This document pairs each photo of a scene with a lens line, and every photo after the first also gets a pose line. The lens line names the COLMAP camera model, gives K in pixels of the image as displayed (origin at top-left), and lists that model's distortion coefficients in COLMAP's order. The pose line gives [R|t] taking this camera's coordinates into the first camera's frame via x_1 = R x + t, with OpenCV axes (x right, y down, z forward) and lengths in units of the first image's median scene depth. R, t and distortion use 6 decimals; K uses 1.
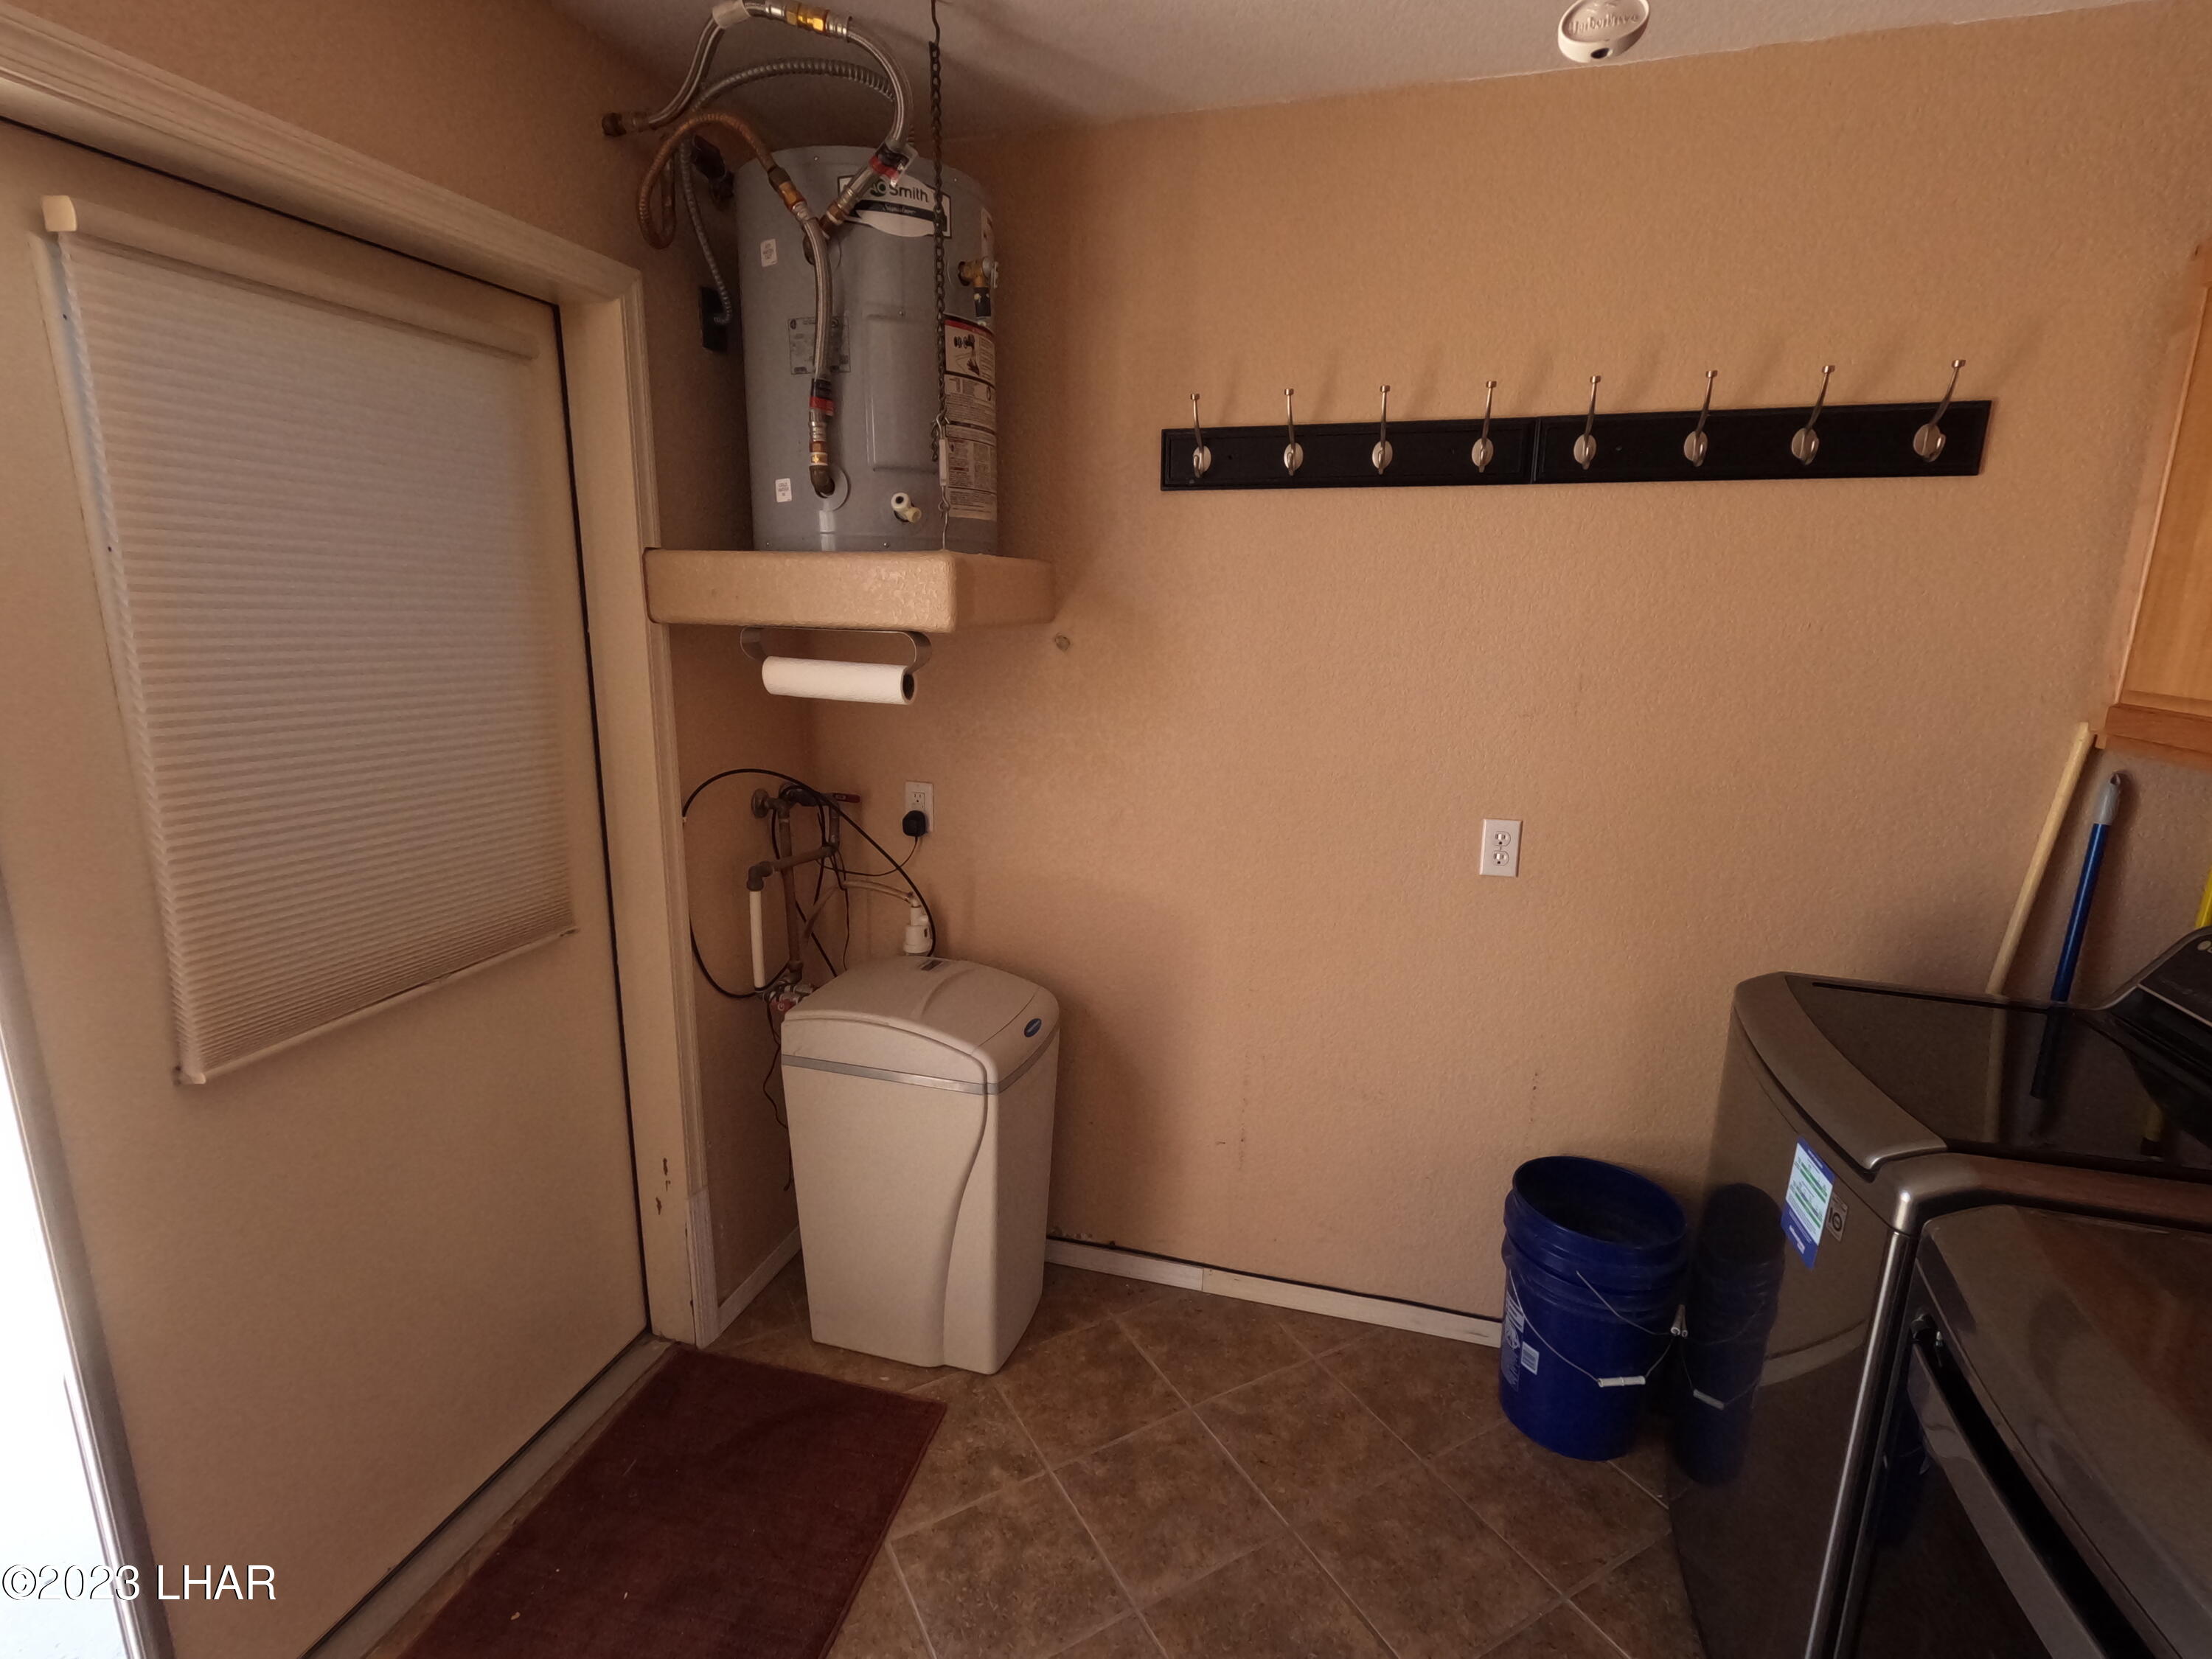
lens RADIAL K [[1053.2, 0, 1100.6], [0, 1053.2, 833.1], [0, 0, 1]] dist [-0.000391, 0.001338]
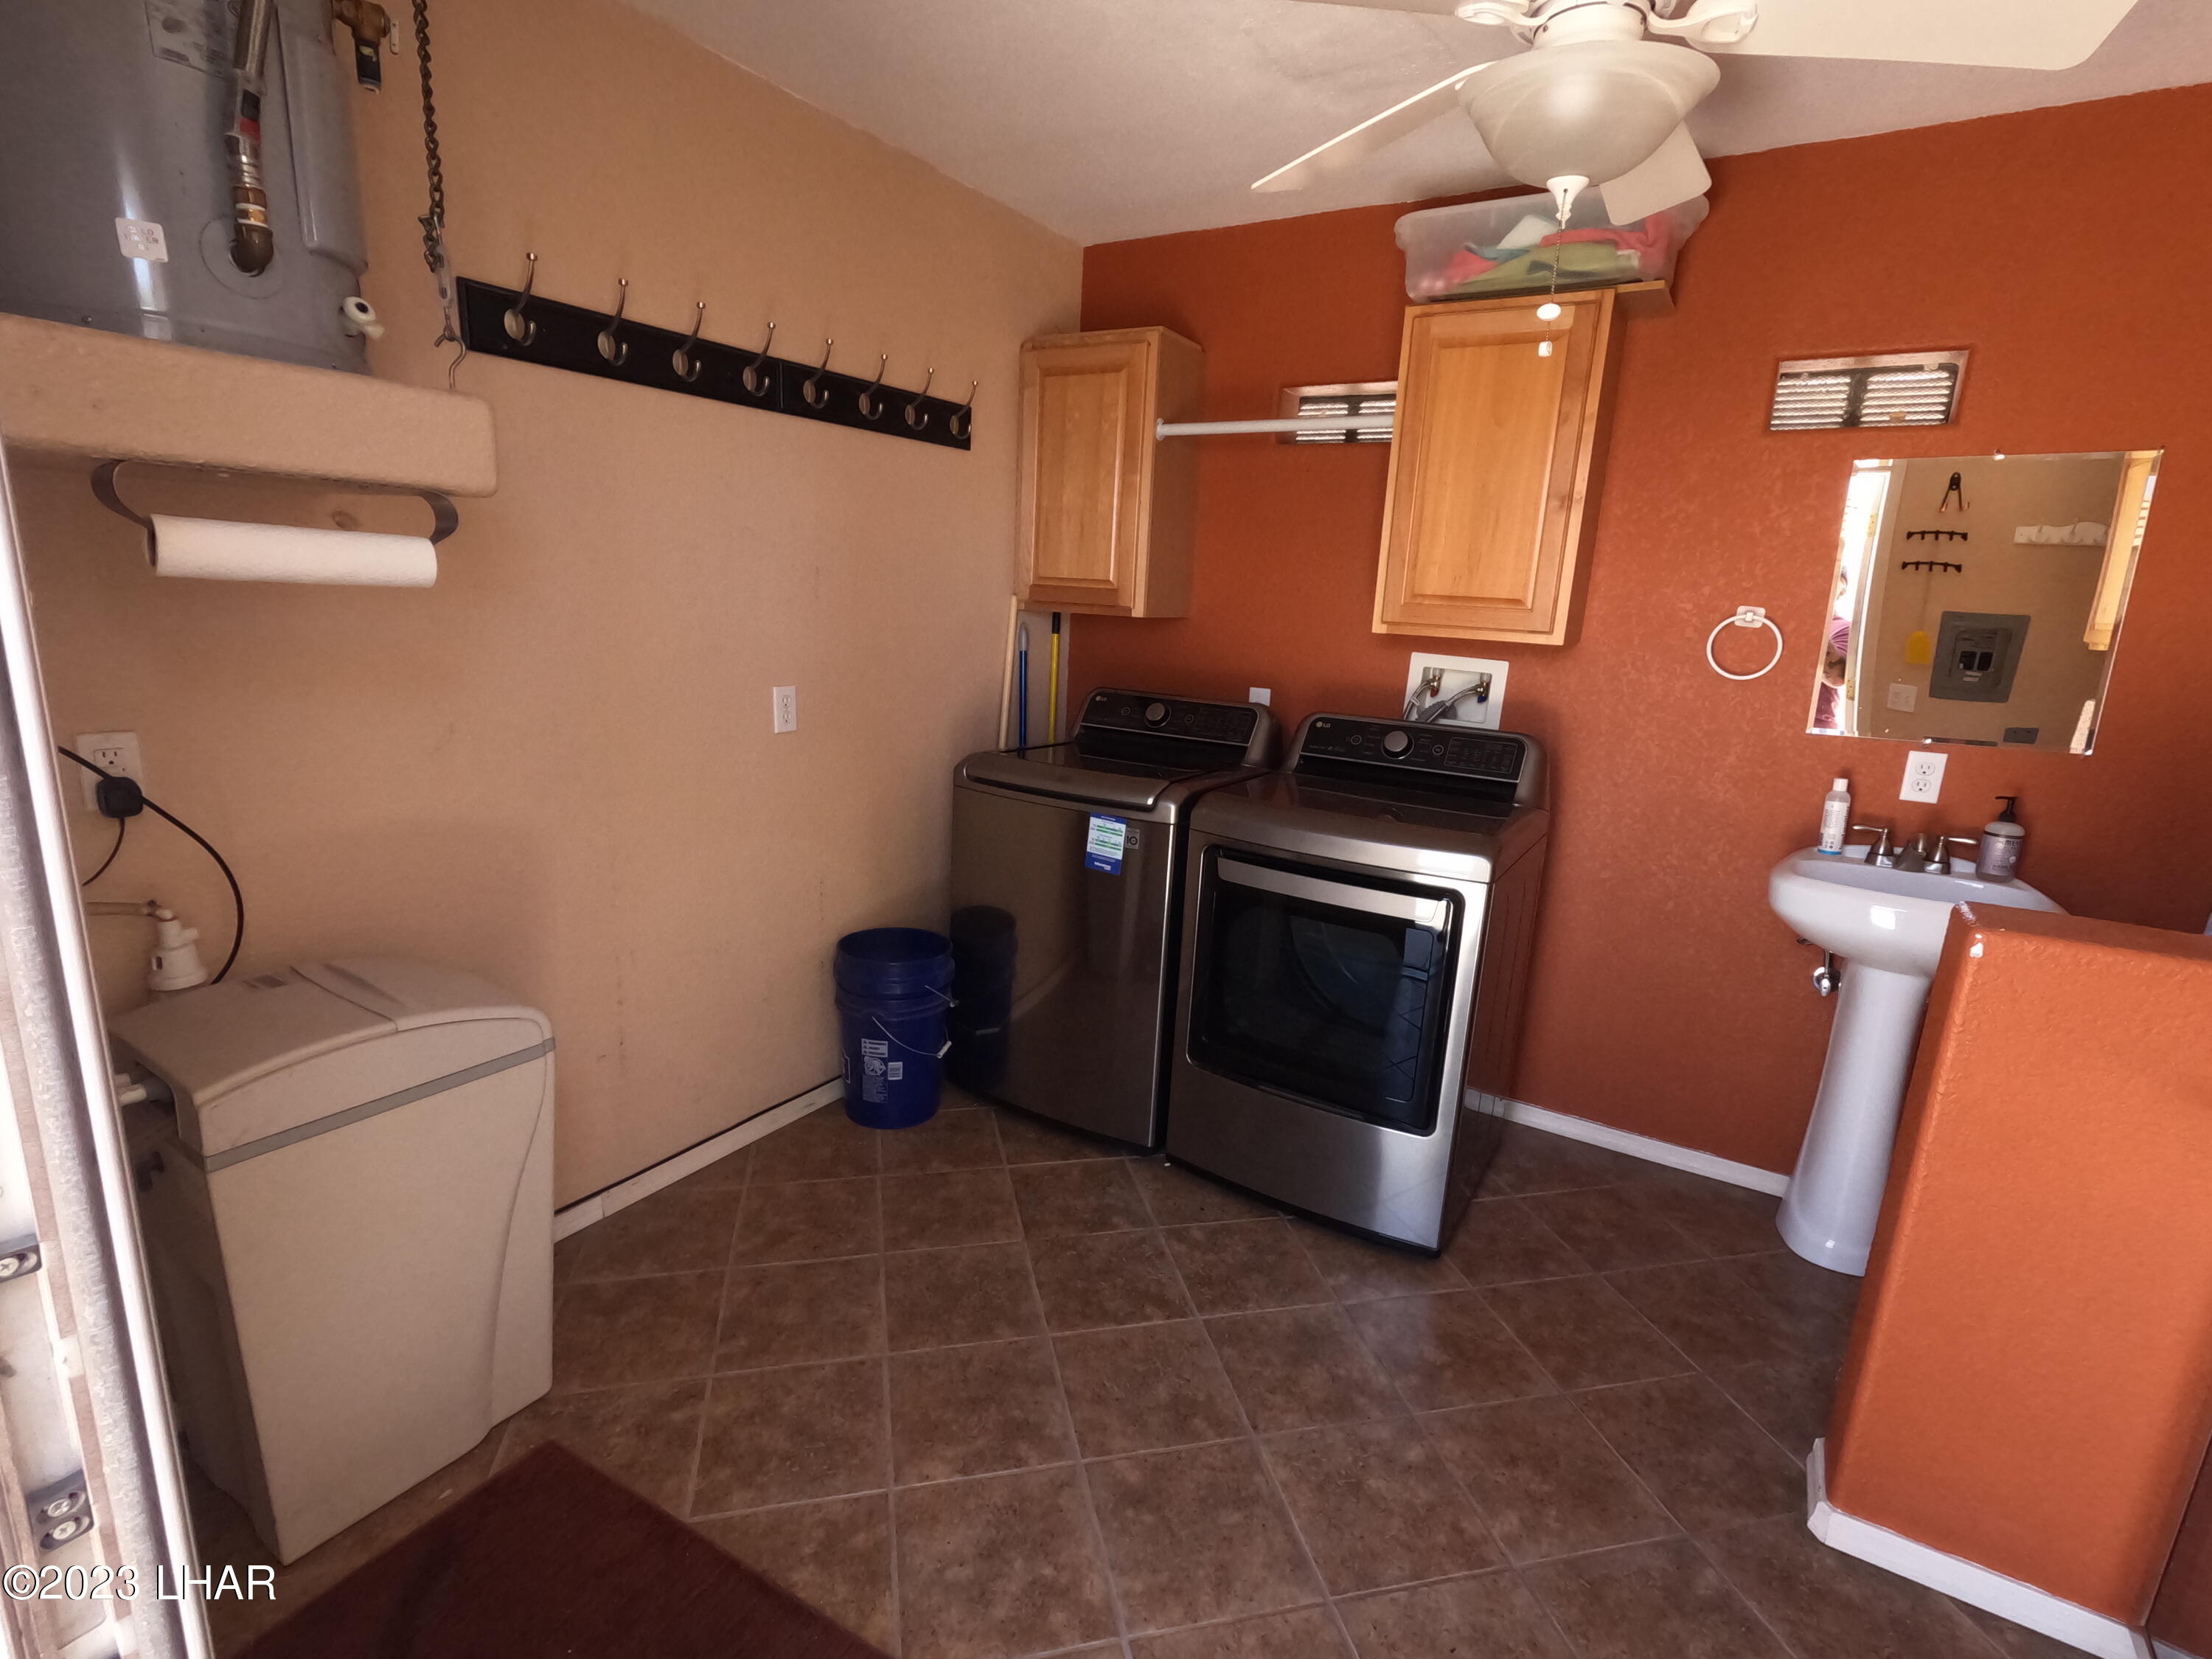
lens RADIAL K [[1053.2, 0, 1100.6], [0, 1053.2, 833.1], [0, 0, 1]] dist [-0.000391, 0.001338]
pose [[0.281541, -0.218638, 0.934308, -0.773625], [0.168760, 0.969800, 0.176090, -0.000178], [-0.944592, 0.108097, 0.309936, 0.301120]]
